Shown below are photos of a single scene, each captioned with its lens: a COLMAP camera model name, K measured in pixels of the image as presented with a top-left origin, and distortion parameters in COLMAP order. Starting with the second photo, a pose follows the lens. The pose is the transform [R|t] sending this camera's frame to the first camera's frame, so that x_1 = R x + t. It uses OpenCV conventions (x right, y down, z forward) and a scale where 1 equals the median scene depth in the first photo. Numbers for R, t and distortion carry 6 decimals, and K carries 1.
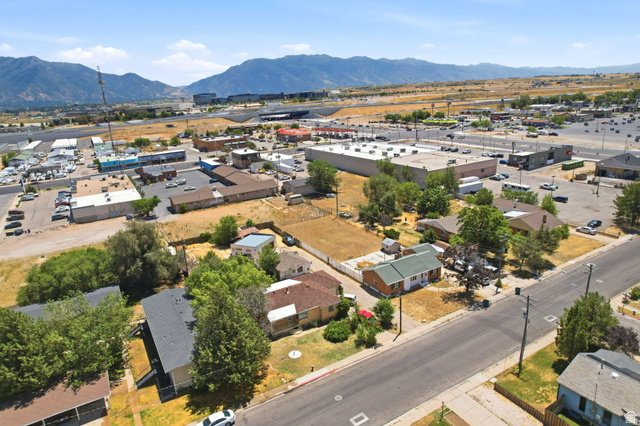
lens RADIAL K [[407.4, 0, 320.0], [0, 407.4, 213.0], [0, 0, 1]] dist [-0.068513, 0.057883]
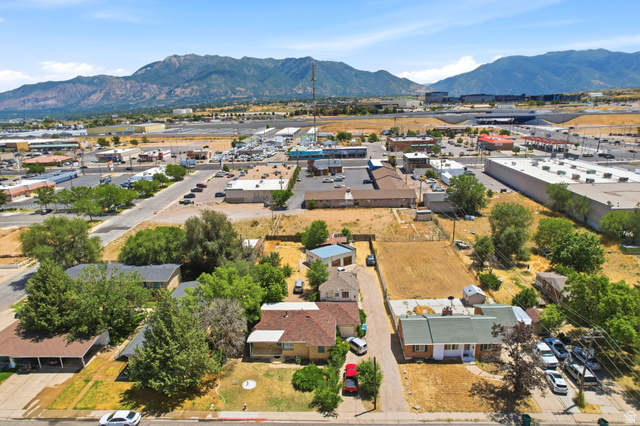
lens RADIAL K [[407.4, 0, 320.0], [0, 407.4, 213.0], [0, 0, 1]] dist [-0.068513, 0.057883]
pose [[0.844183, 0.171918, -0.507739, 0.204315], [-0.169542, 0.984184, 0.051353, -0.046655], [0.508537, 0.042731, 0.859979, 0.121560]]
